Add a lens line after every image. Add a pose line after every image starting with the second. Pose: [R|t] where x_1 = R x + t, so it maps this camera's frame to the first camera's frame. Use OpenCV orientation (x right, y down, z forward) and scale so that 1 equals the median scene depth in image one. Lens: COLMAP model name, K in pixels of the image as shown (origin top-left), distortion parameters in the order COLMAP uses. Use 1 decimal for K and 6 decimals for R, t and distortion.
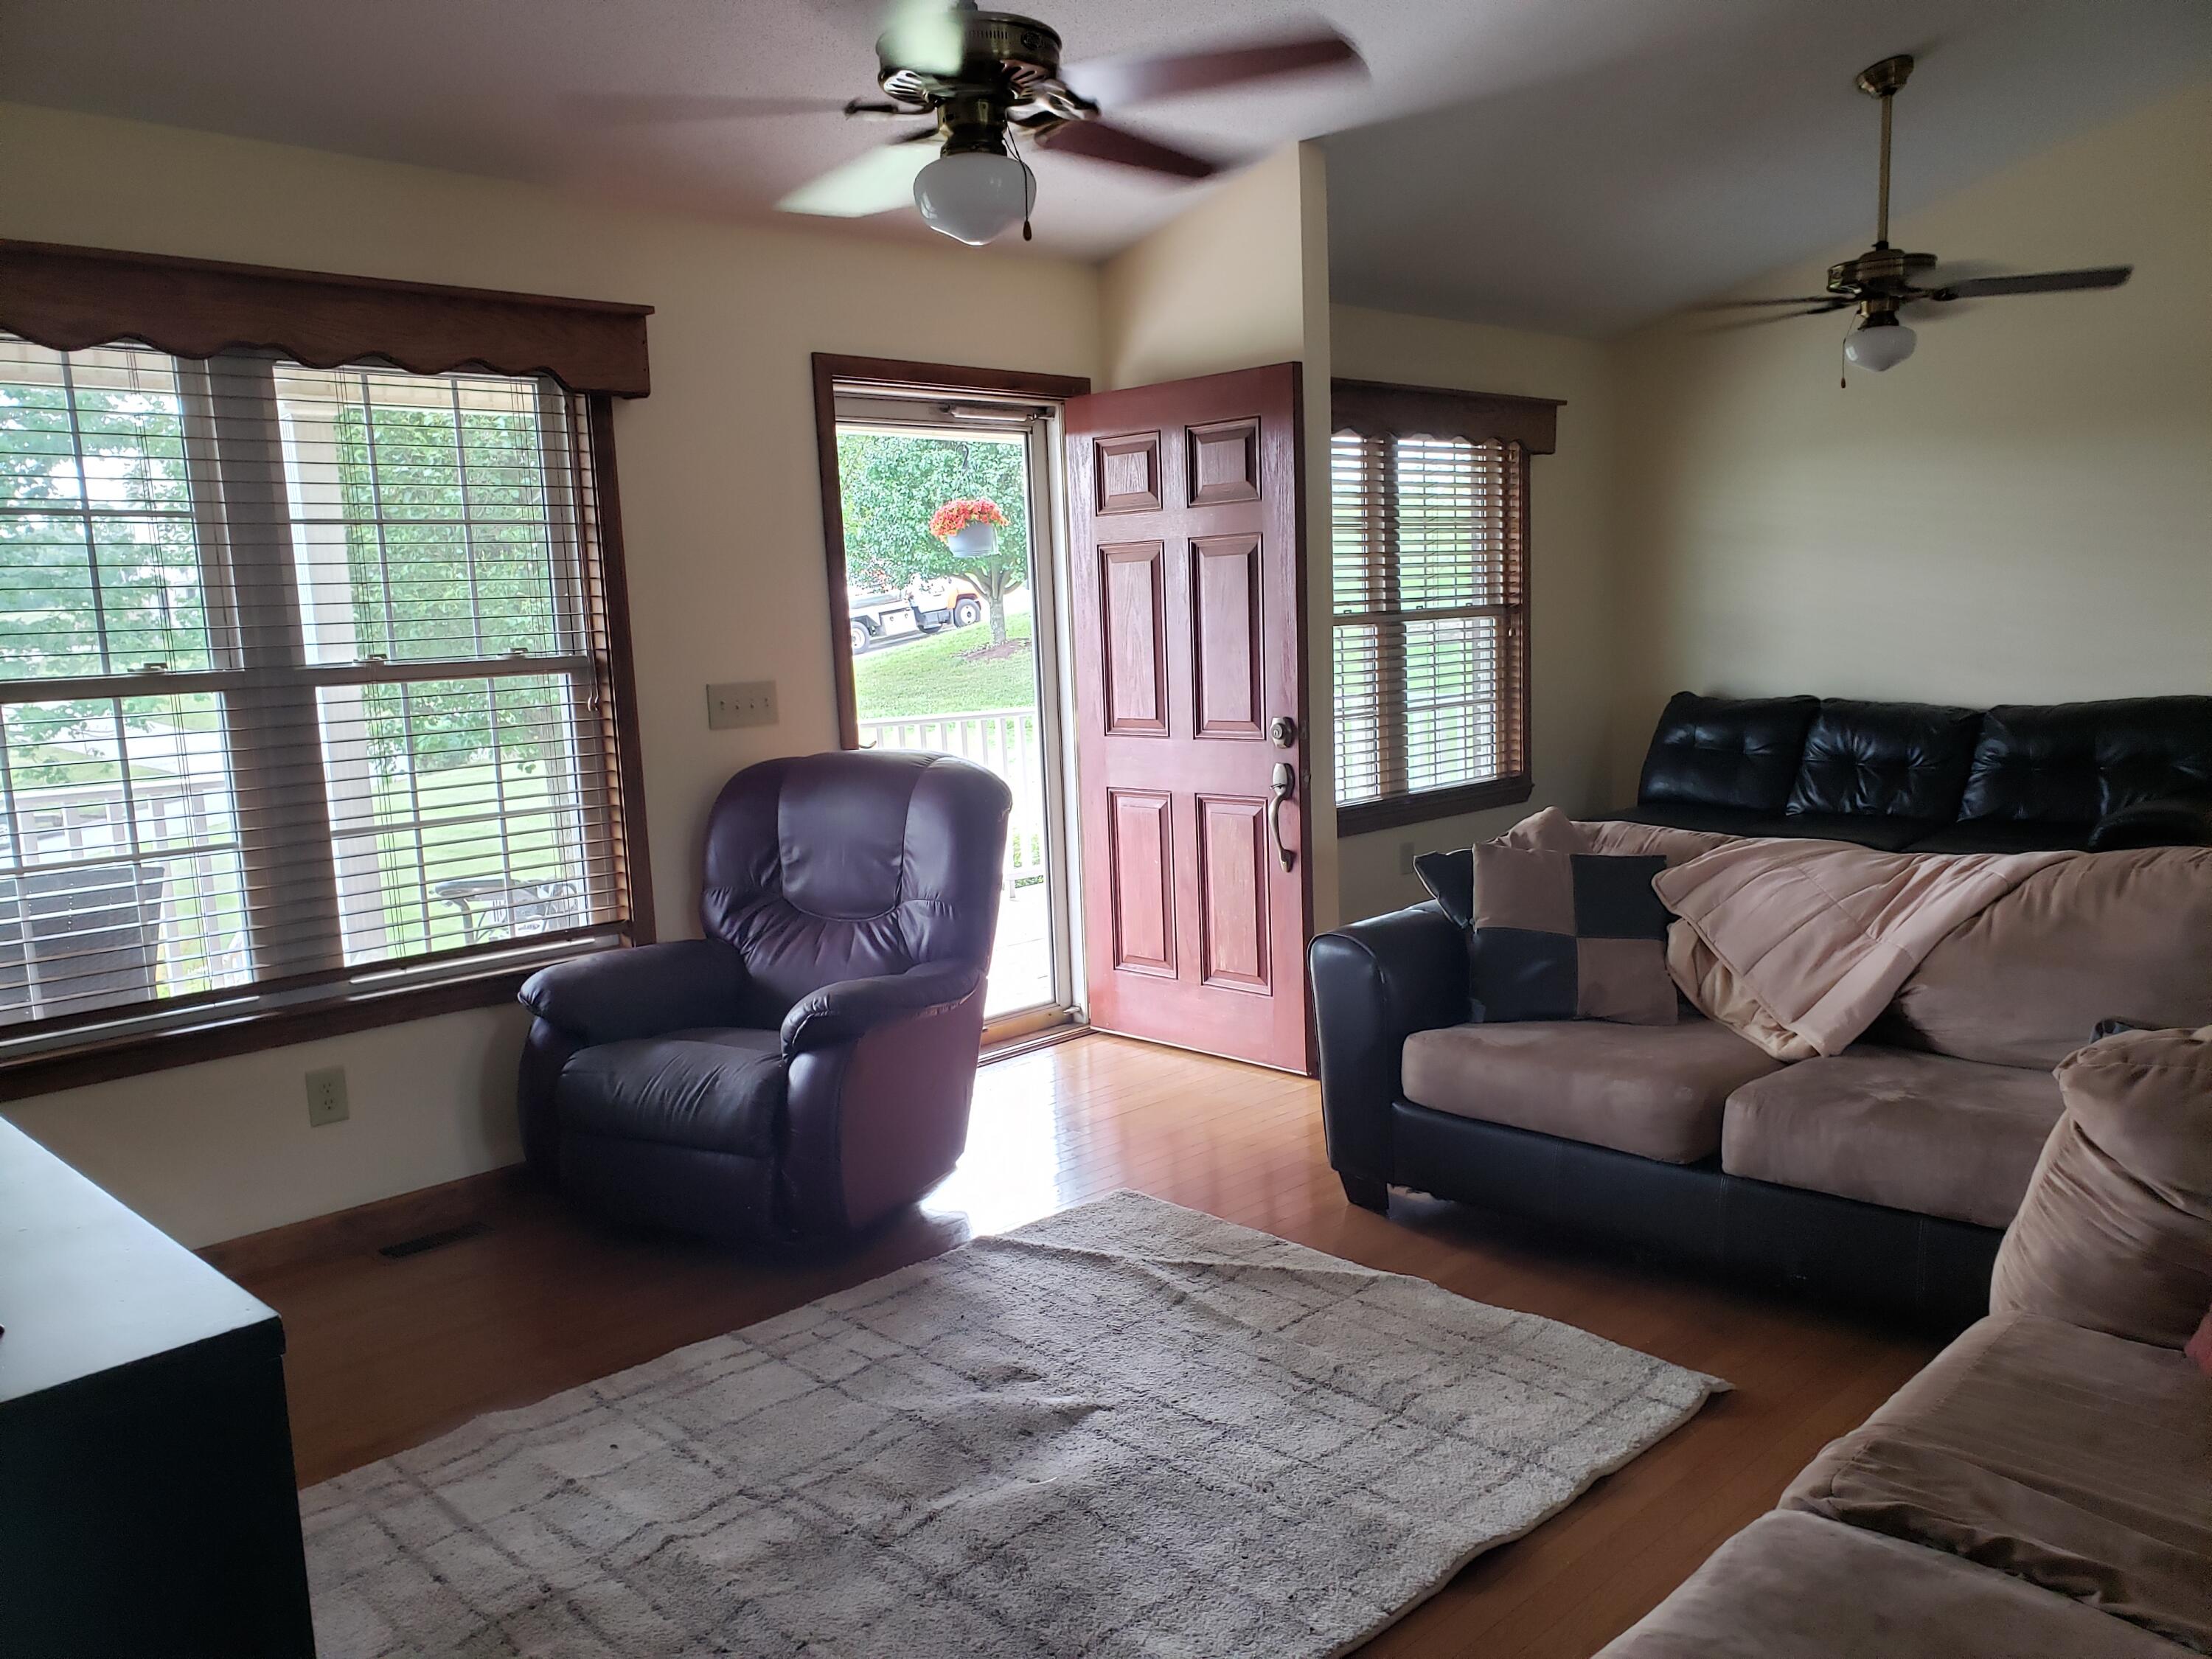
lens RADIAL K [[1643.1, 0, 1065.5], [0, 1643.1, 894.1], [0, 0, 1]] dist [0.013435, 0.002398]
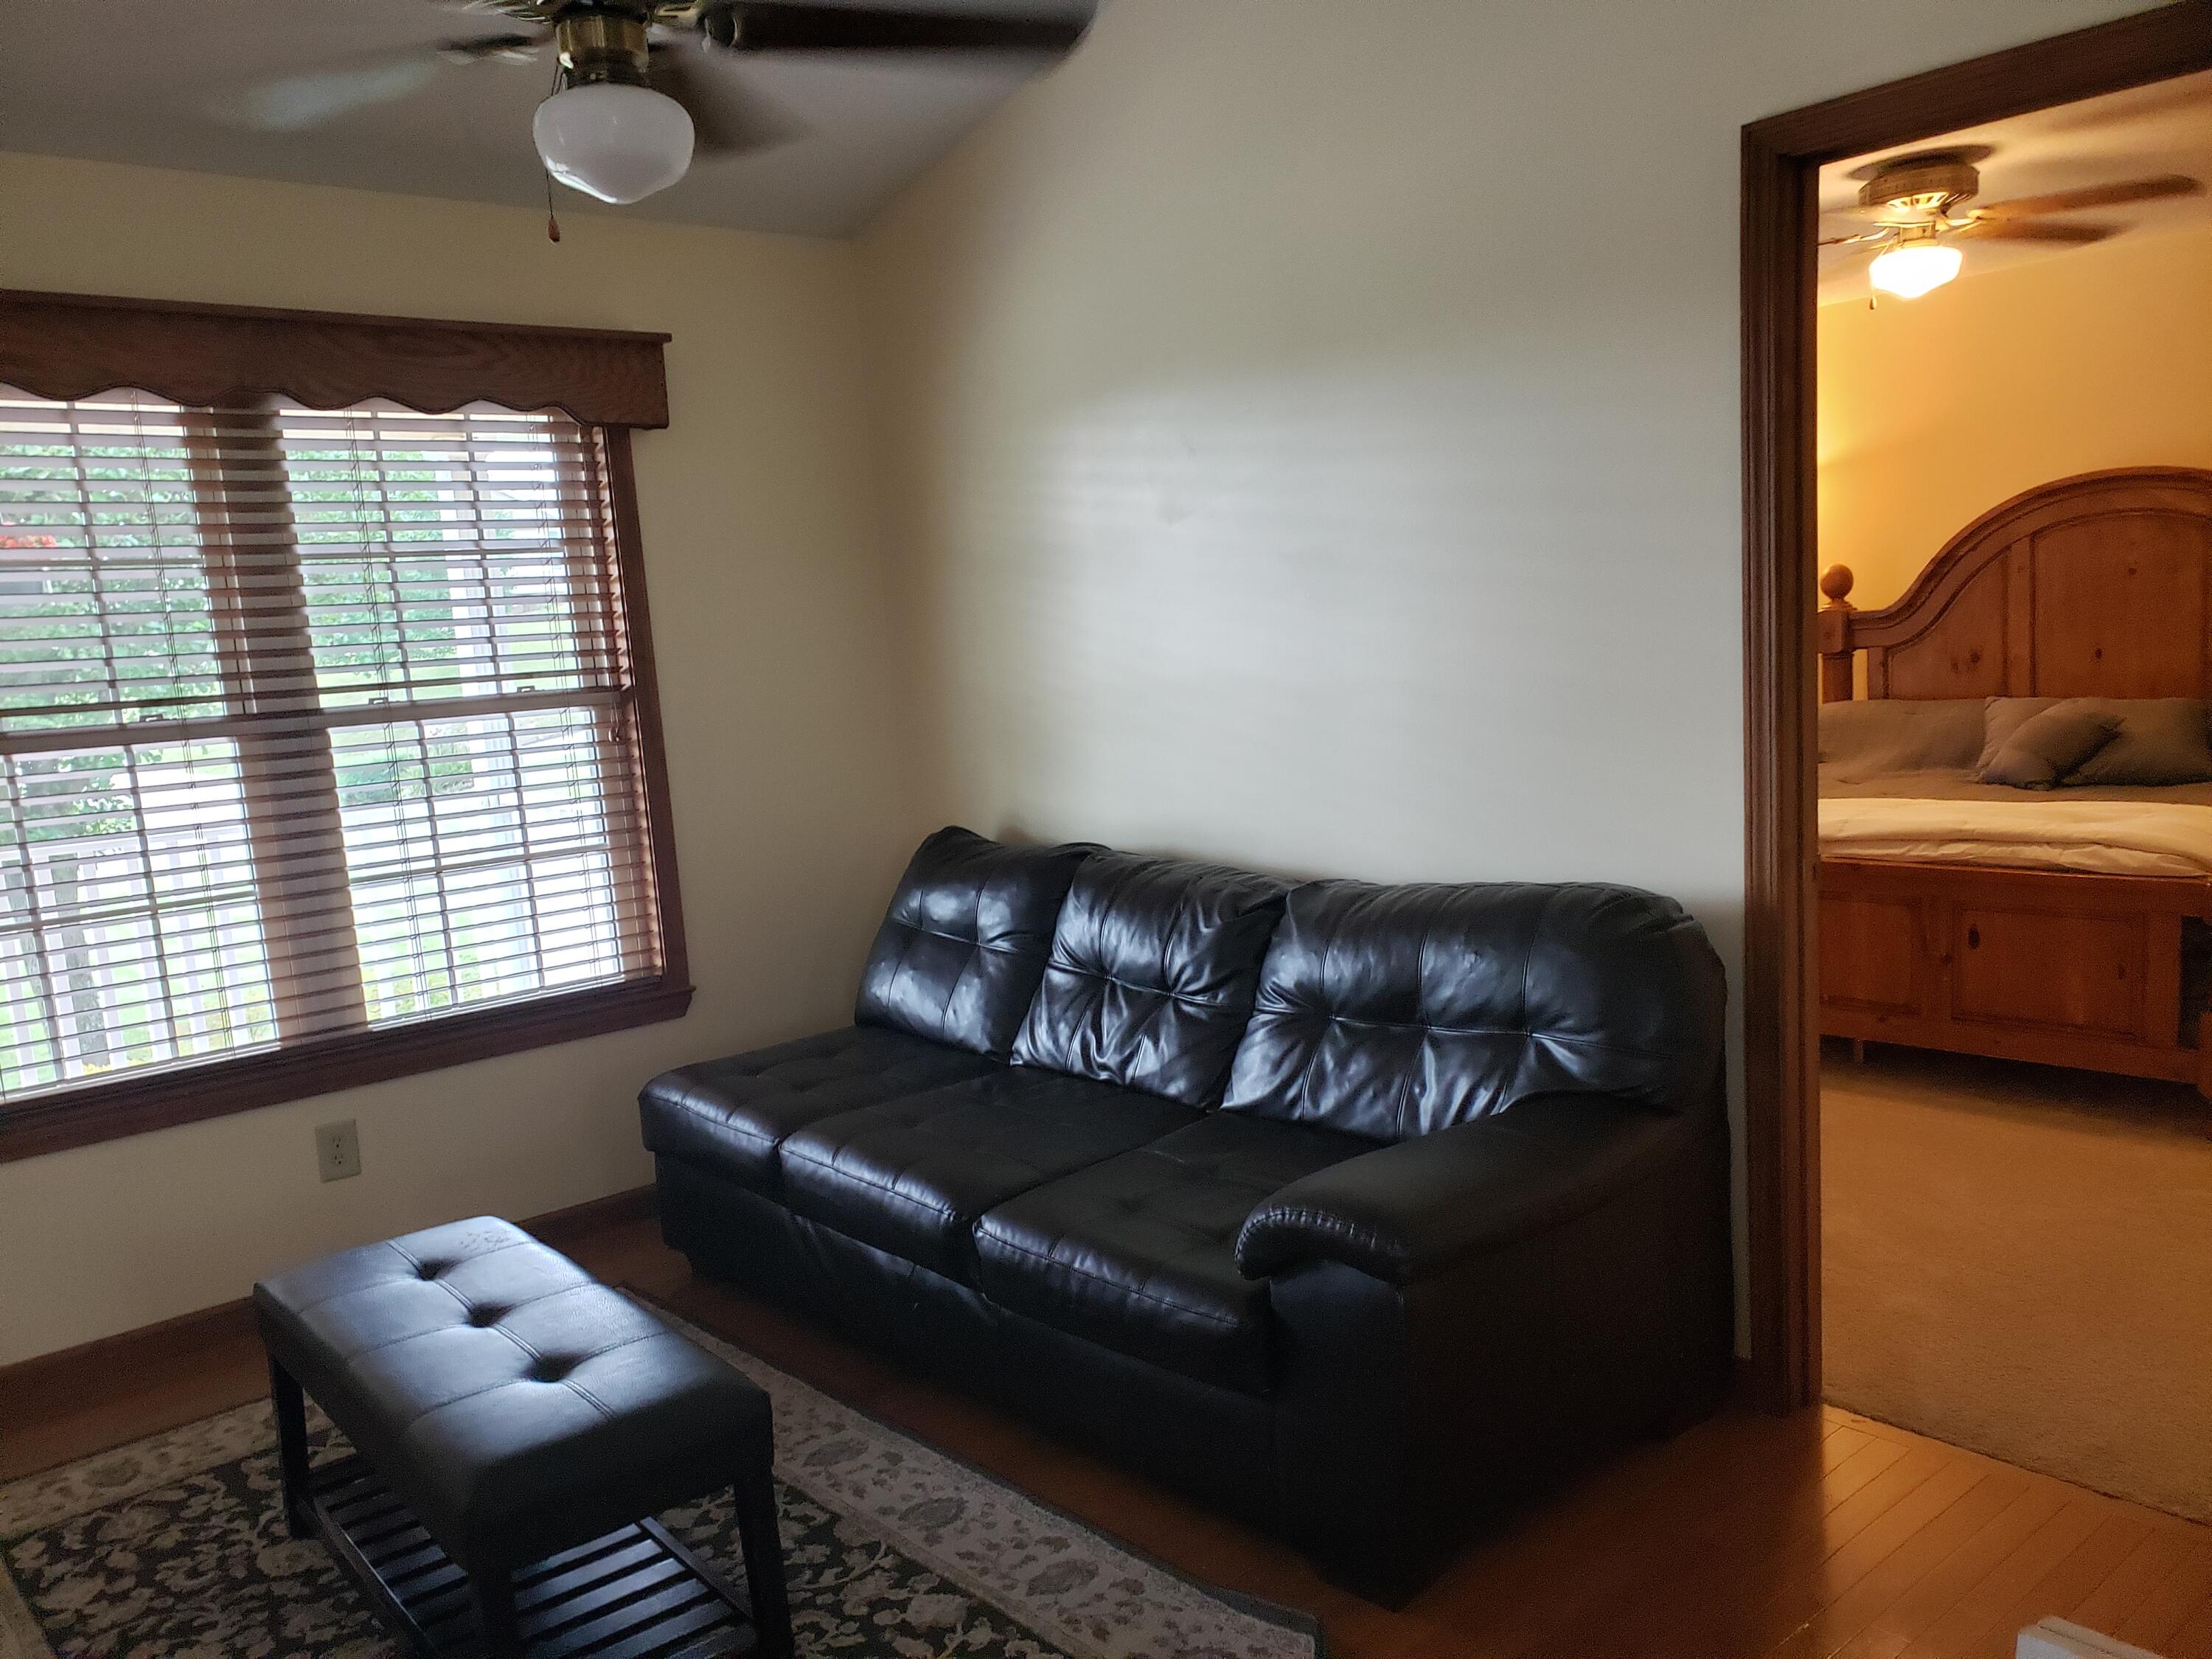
lens RADIAL K [[1643.1, 0, 1065.5], [0, 1643.1, 894.1], [0, 0, 1]] dist [0.013435, 0.002398]
pose [[0.995821, -0.010997, -0.090658, 0.072665], [0.009939, 0.999877, -0.012105, -0.014139], [0.090780, 0.011154, 0.995808, 0.065339]]
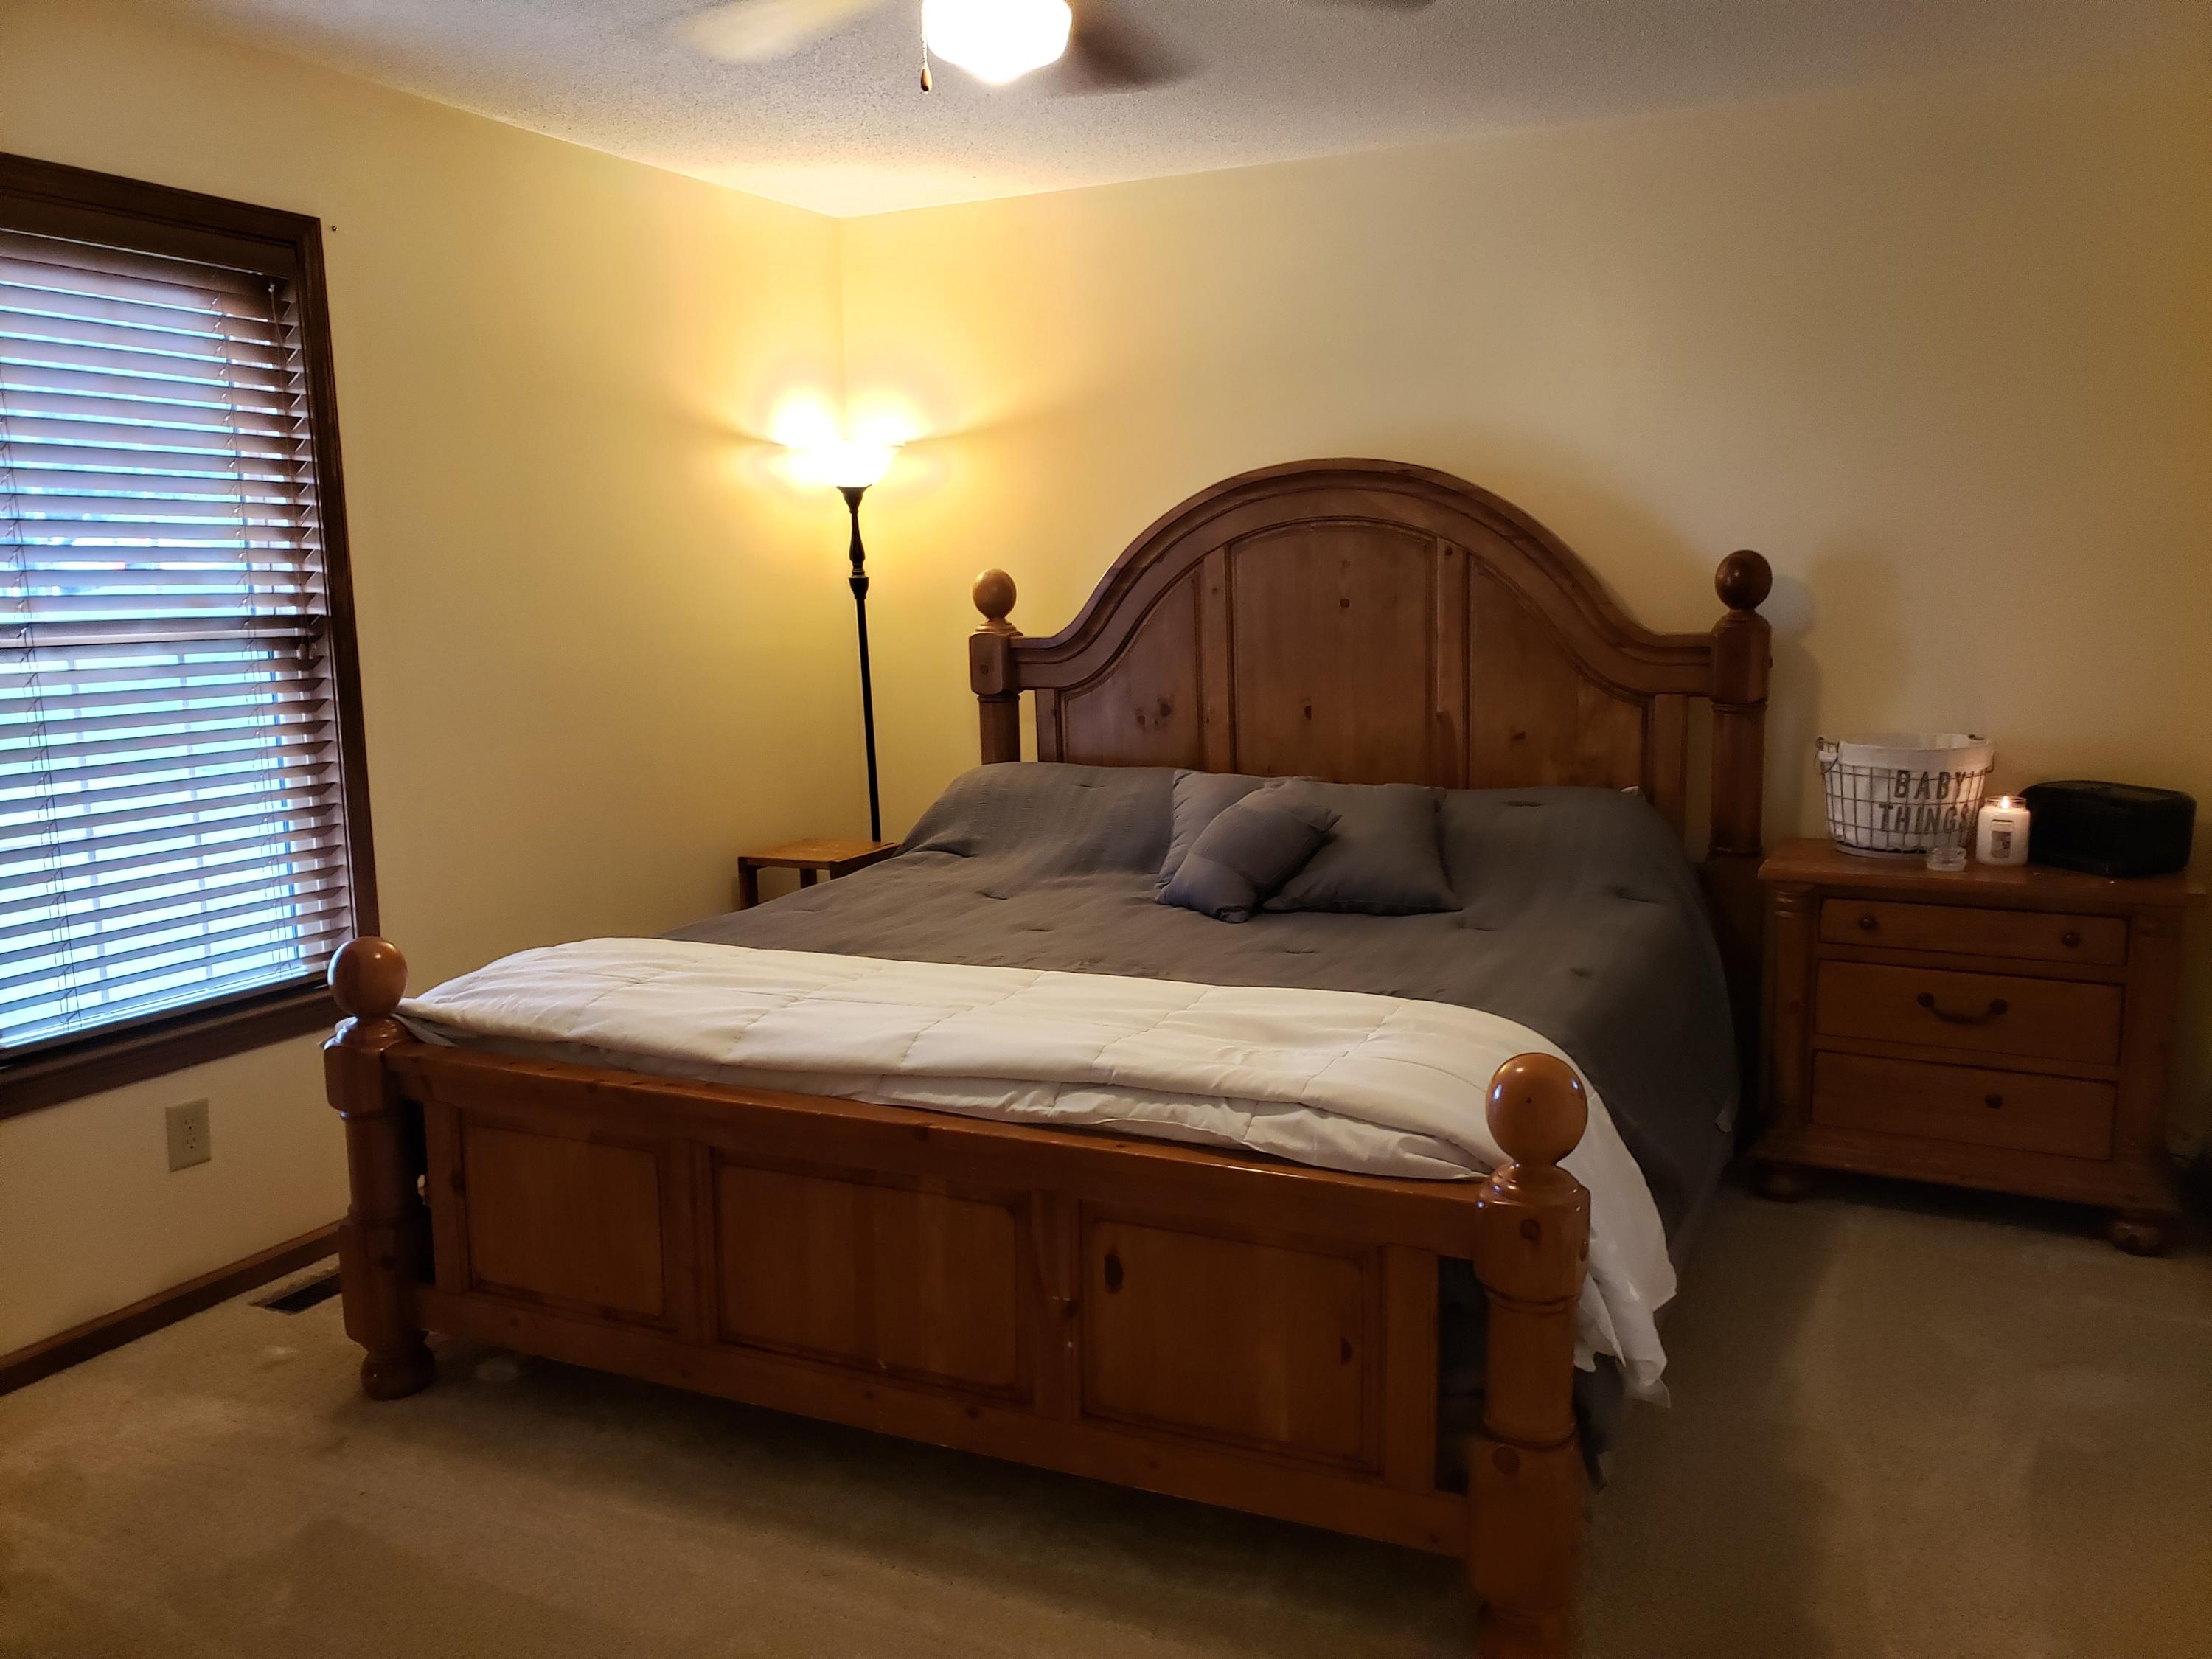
lens RADIAL K [[1643.1, 0, 1065.5], [0, 1643.1, 894.1], [0, 0, 1]] dist [0.013435, 0.002398]
pose [[0.950341, -0.029640, 0.309797, 0.098761], [0.029832, 0.999546, 0.004119, -0.024072], [-0.309779, 0.005327, 0.950794, 0.115678]]
